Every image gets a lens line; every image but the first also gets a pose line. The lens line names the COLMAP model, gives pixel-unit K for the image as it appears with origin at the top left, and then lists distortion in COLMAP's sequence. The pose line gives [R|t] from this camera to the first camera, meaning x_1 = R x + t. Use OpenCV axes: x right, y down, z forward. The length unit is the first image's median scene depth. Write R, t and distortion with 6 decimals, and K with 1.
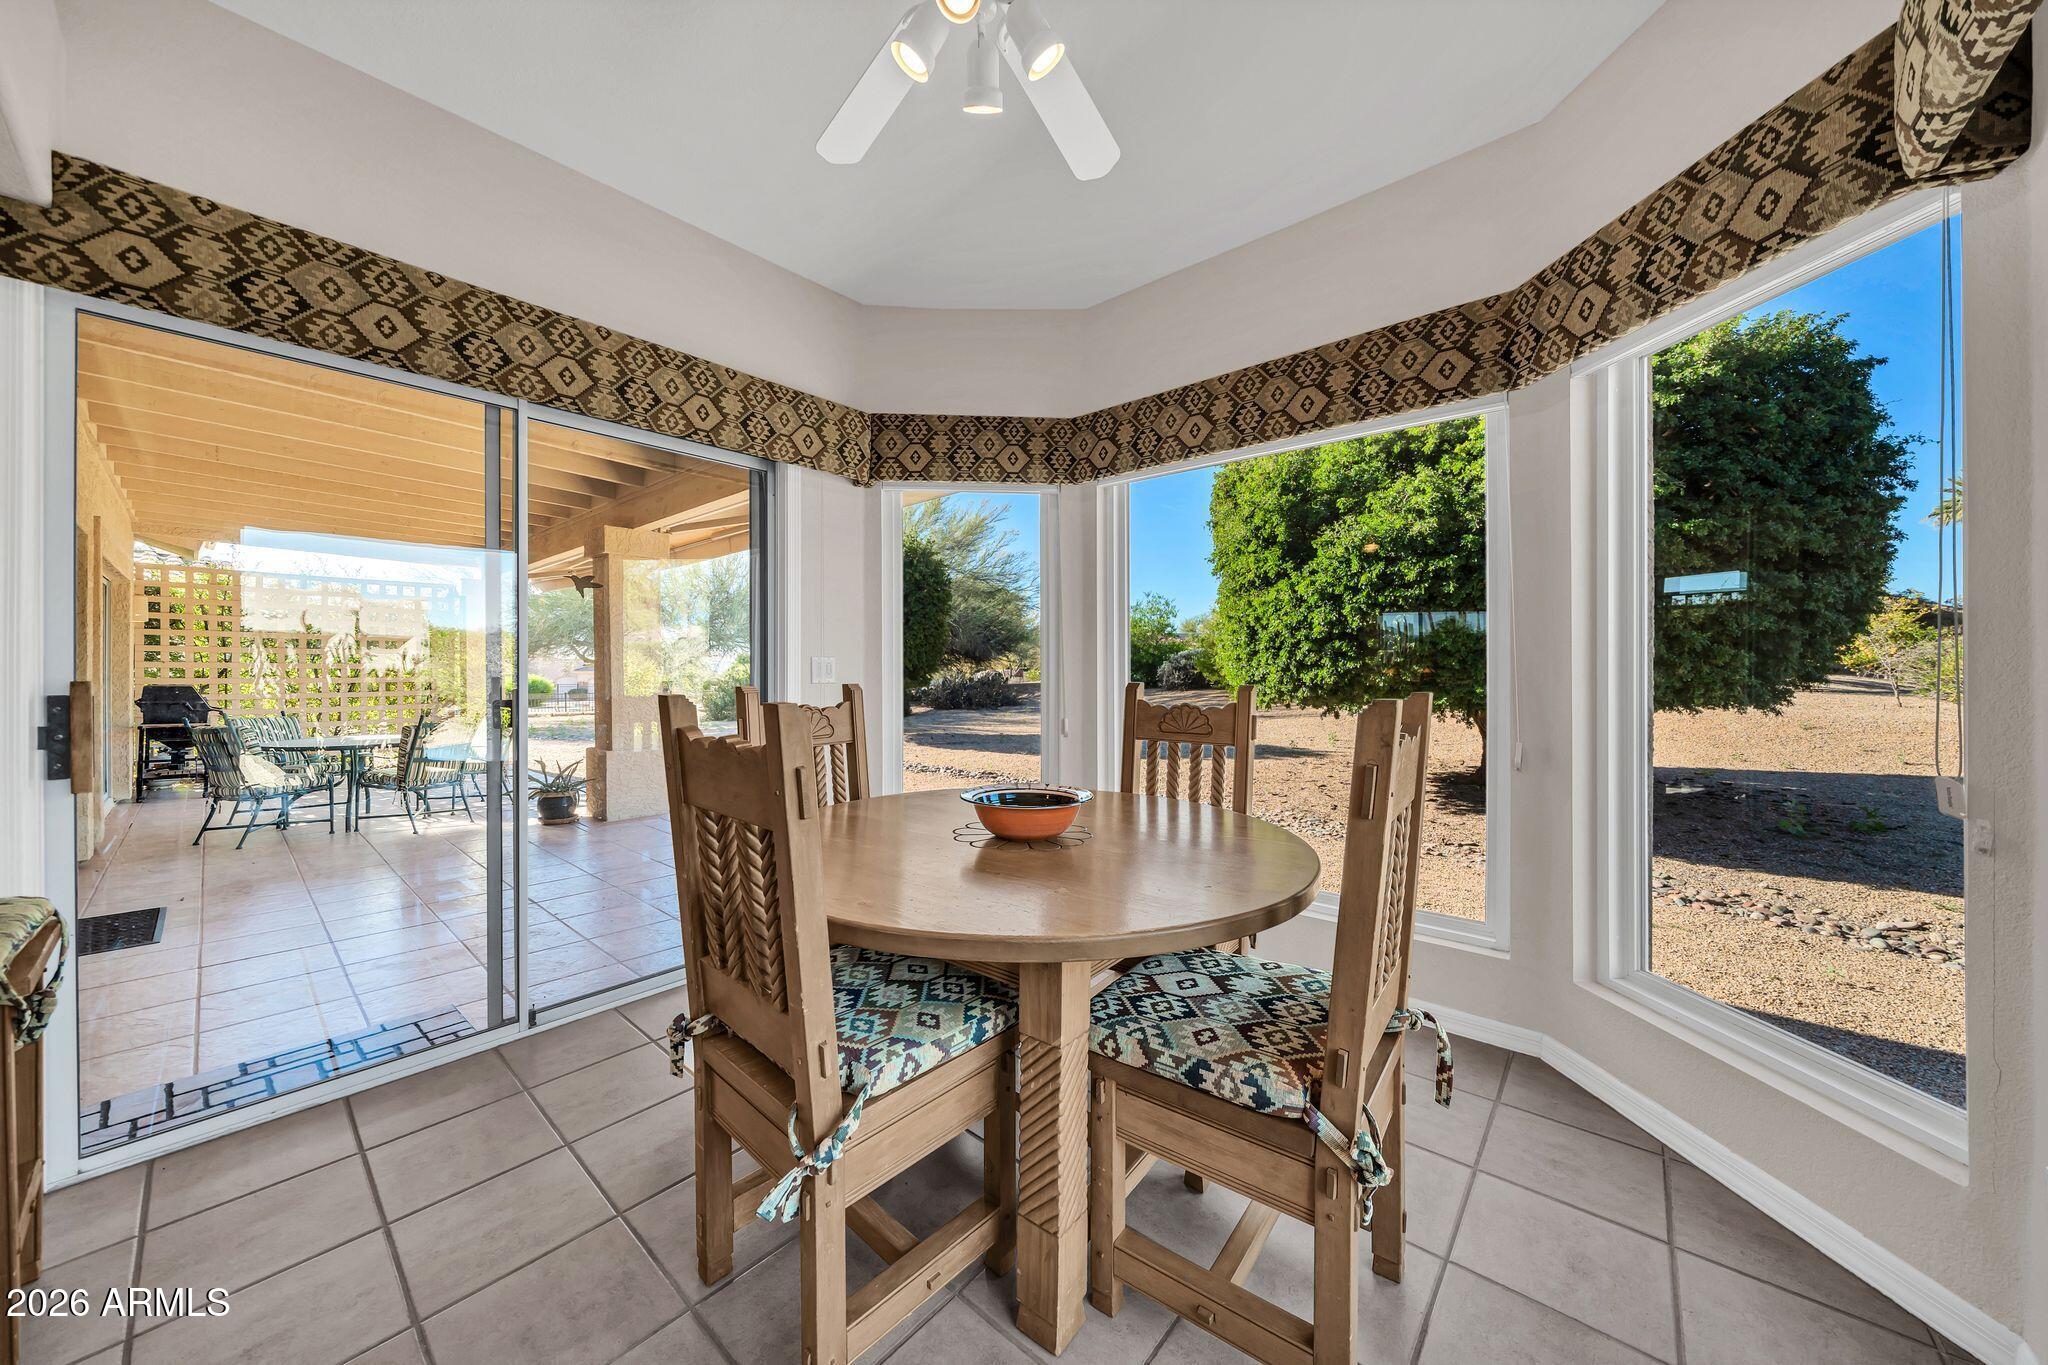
lens RADIAL K [[709.7, 0, 1022.3], [0, 709.7, 668.7], [0, 0, 1]] dist [-0.014901, -0.000347]
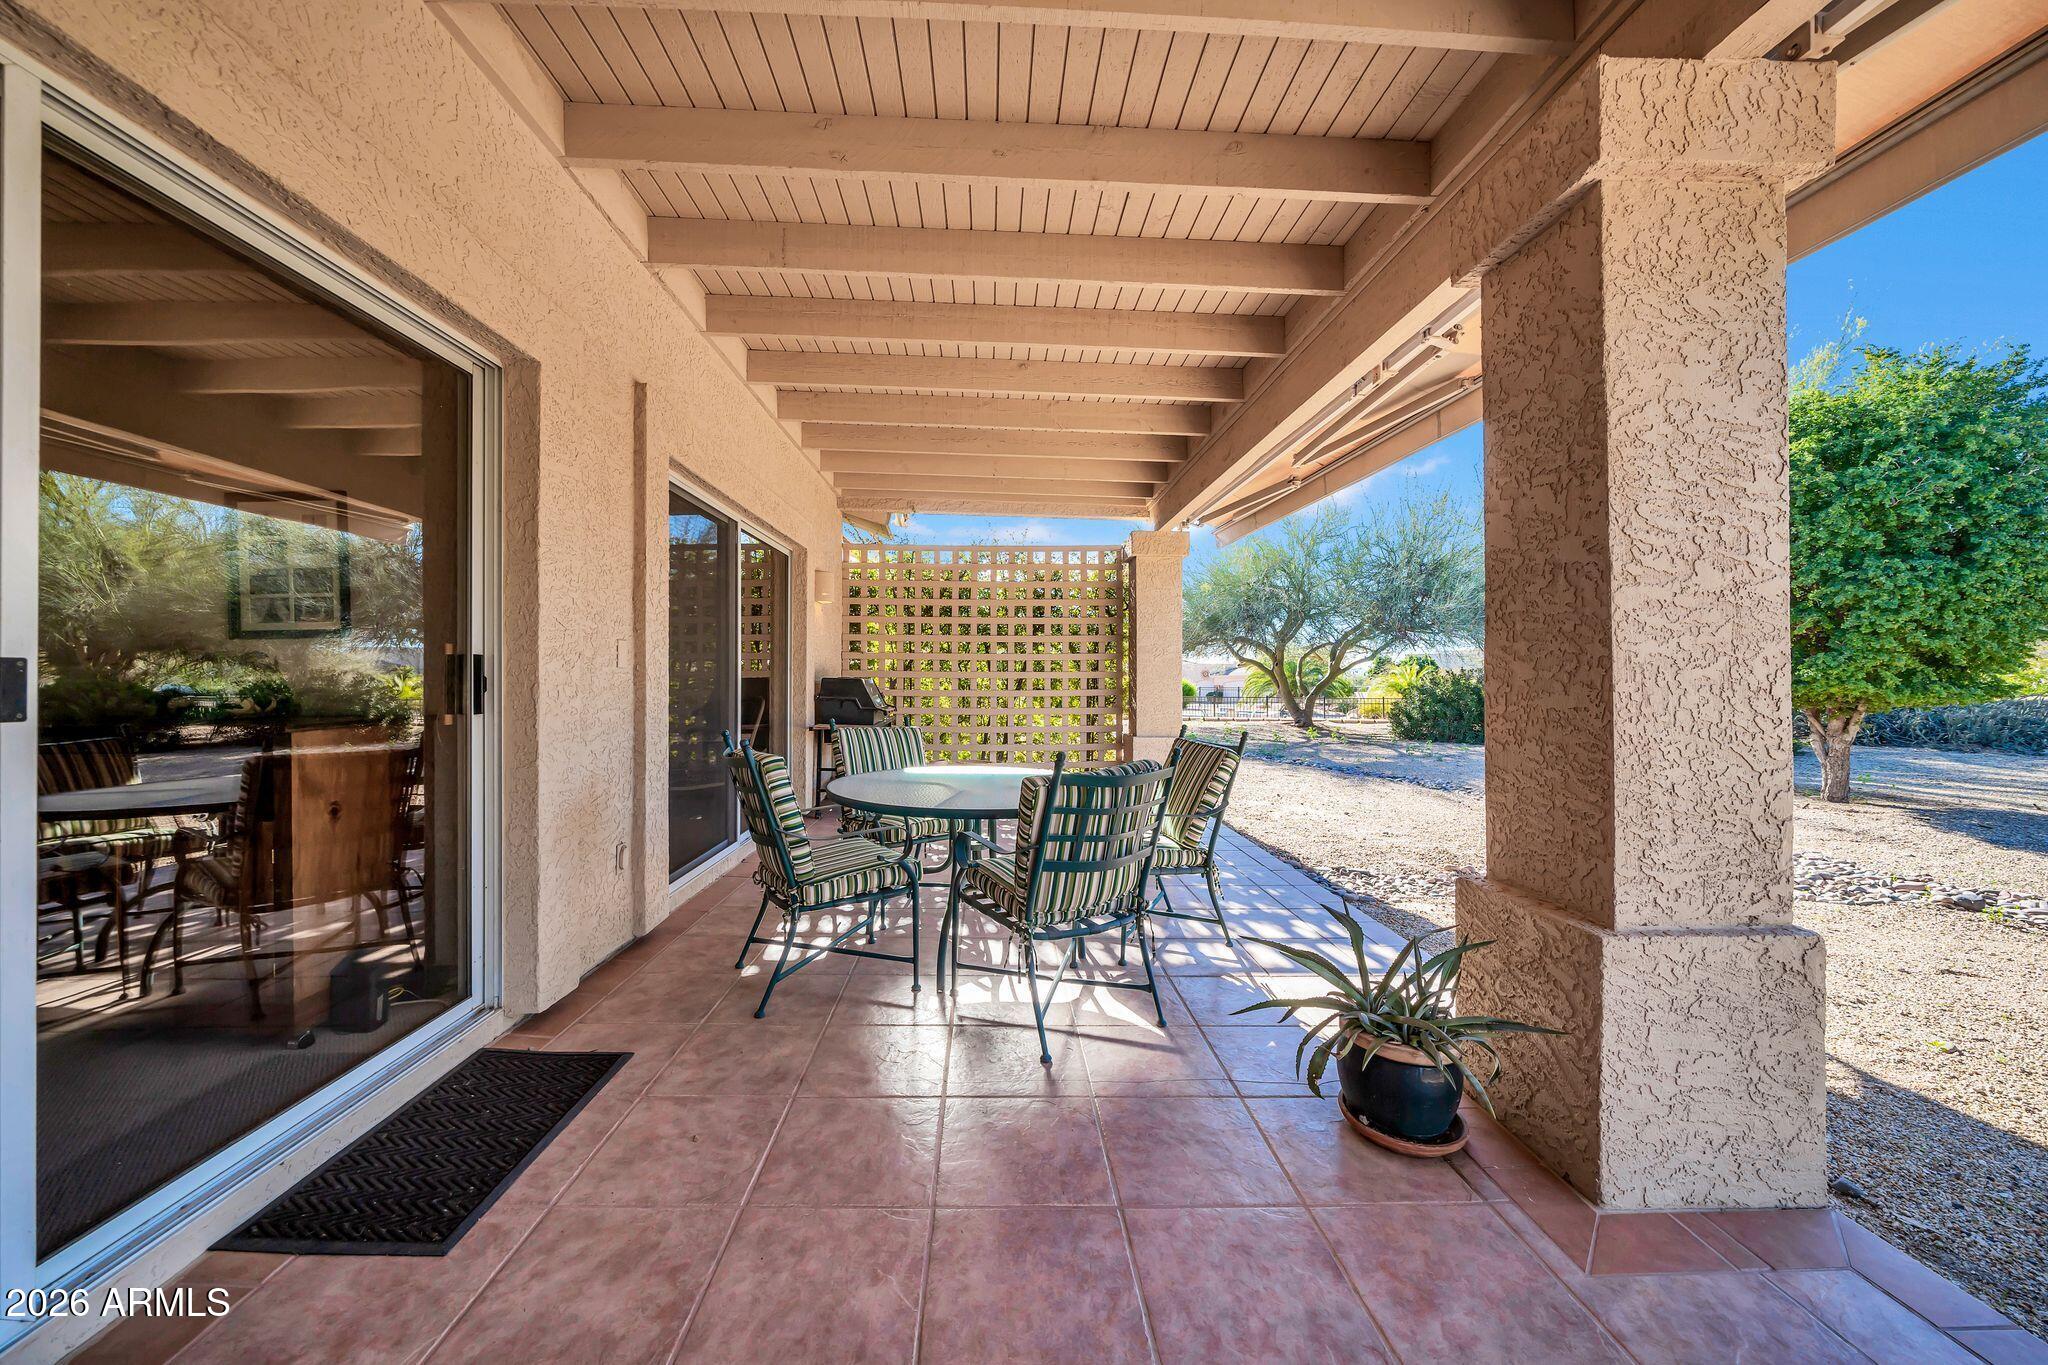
lens RADIAL K [[732.1, 0, 1077.2], [0, 732.1, 675.5], [0, 0, 1]] dist [-0.000486, 0.000139]
pose [[0.740456, 0.006548, -0.672073, -0.392795], [-0.006370, 0.999976, 0.002724, 0.015776], [0.672075, 0.002264, 0.740479, 0.480389]]
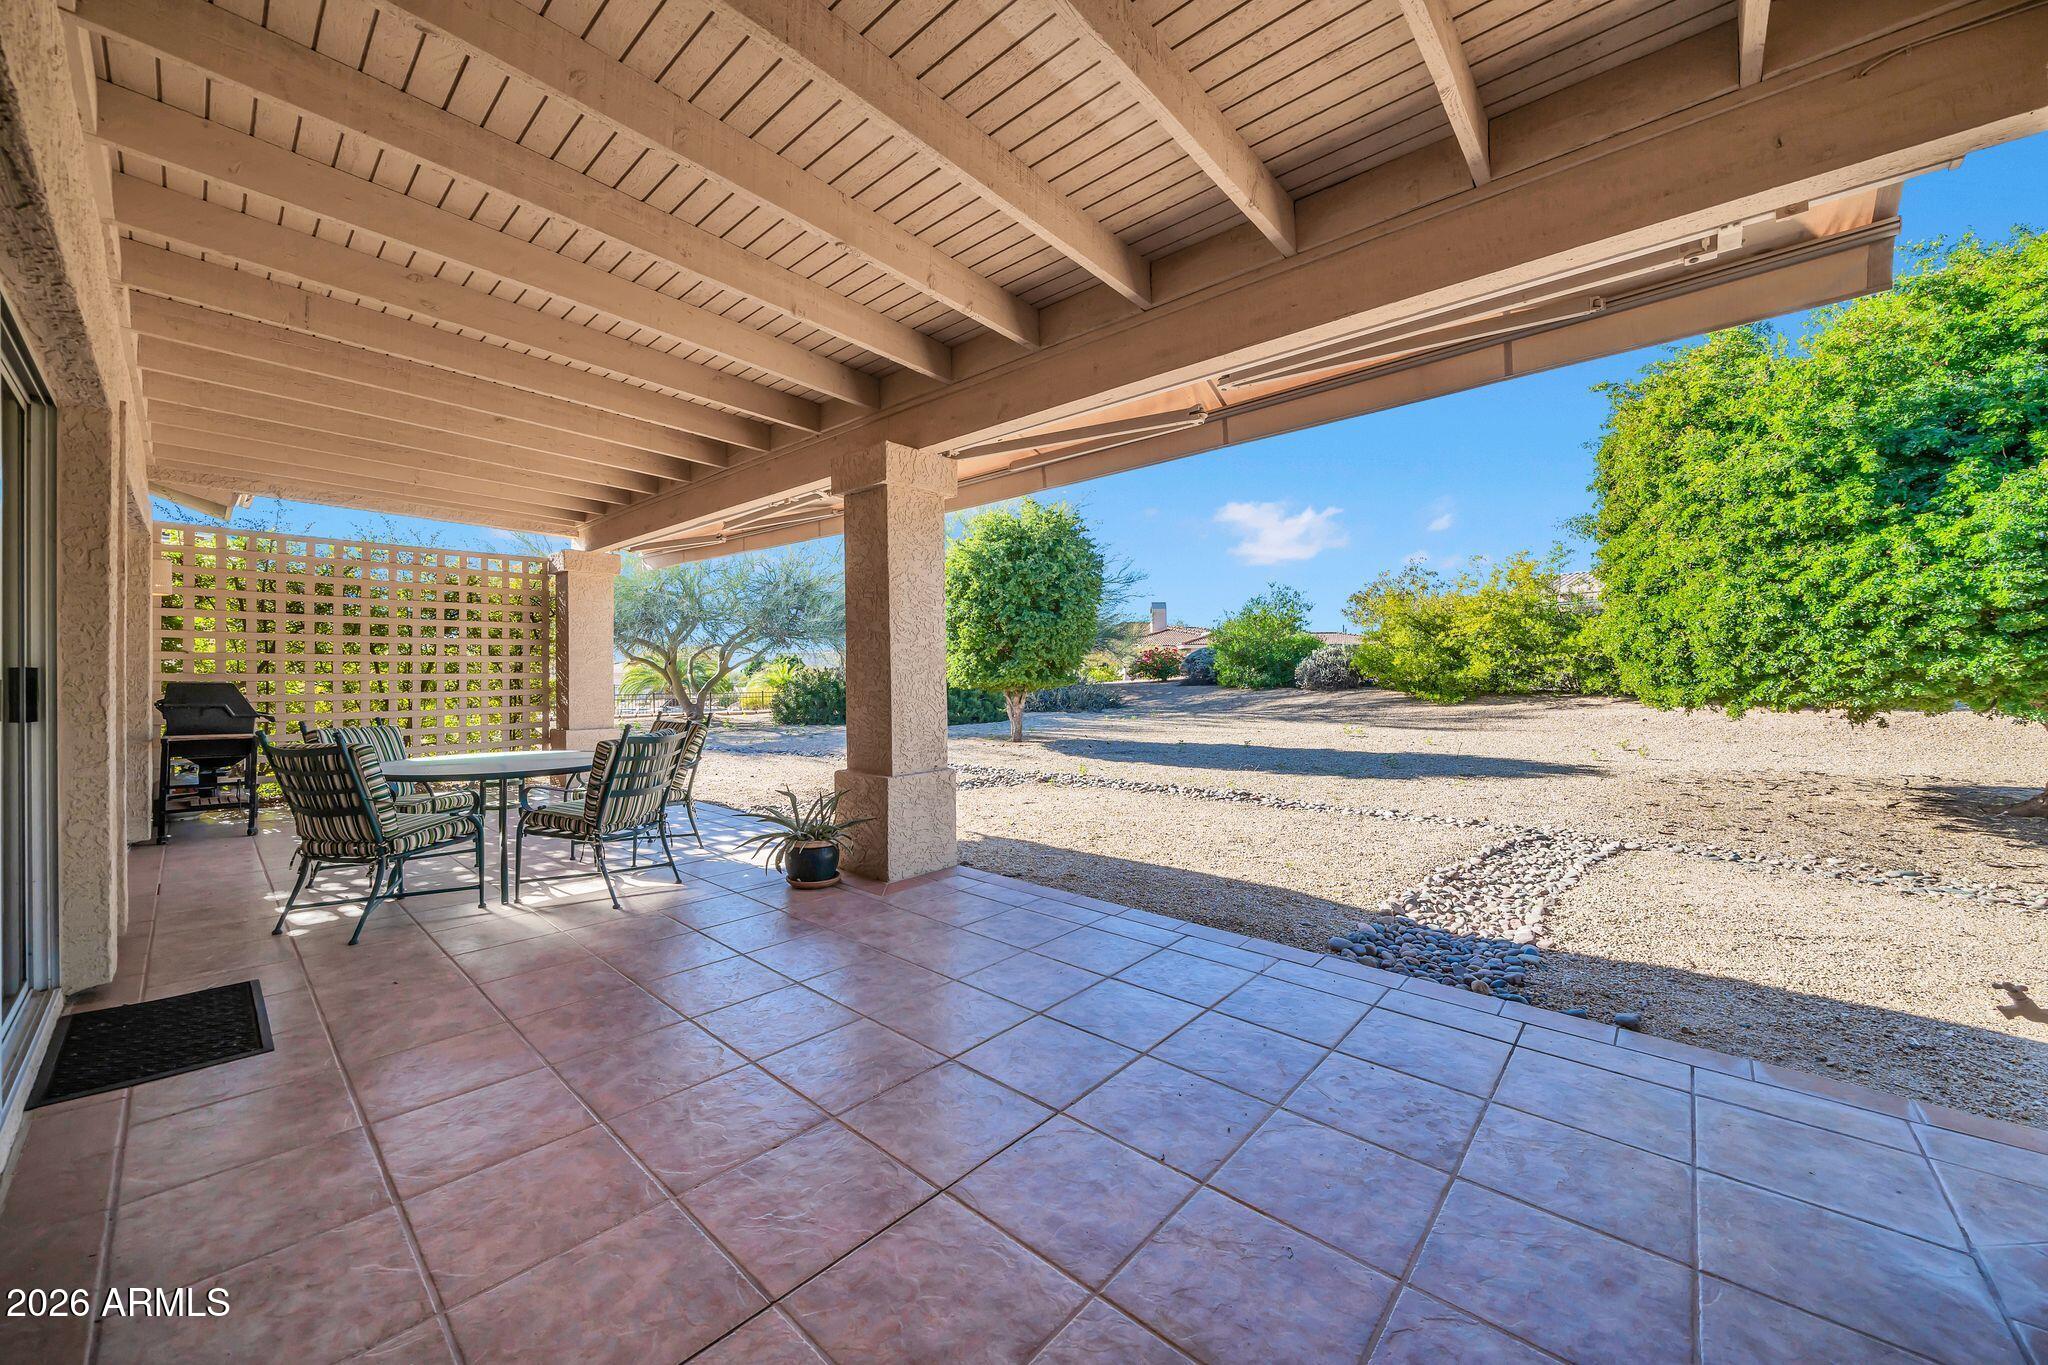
lens RADIAL K [[705.4, 0, 1005.6], [0, 705.4, 669.6], [0, 0, 1]] dist [-0.010424, -0.000091]
pose [[0.999997, 0.000601, 0.002302, -0.340293], [-0.000595, 0.999996, -0.002622, 0.011023], [-0.002303, 0.002620, 0.999994, 0.234096]]
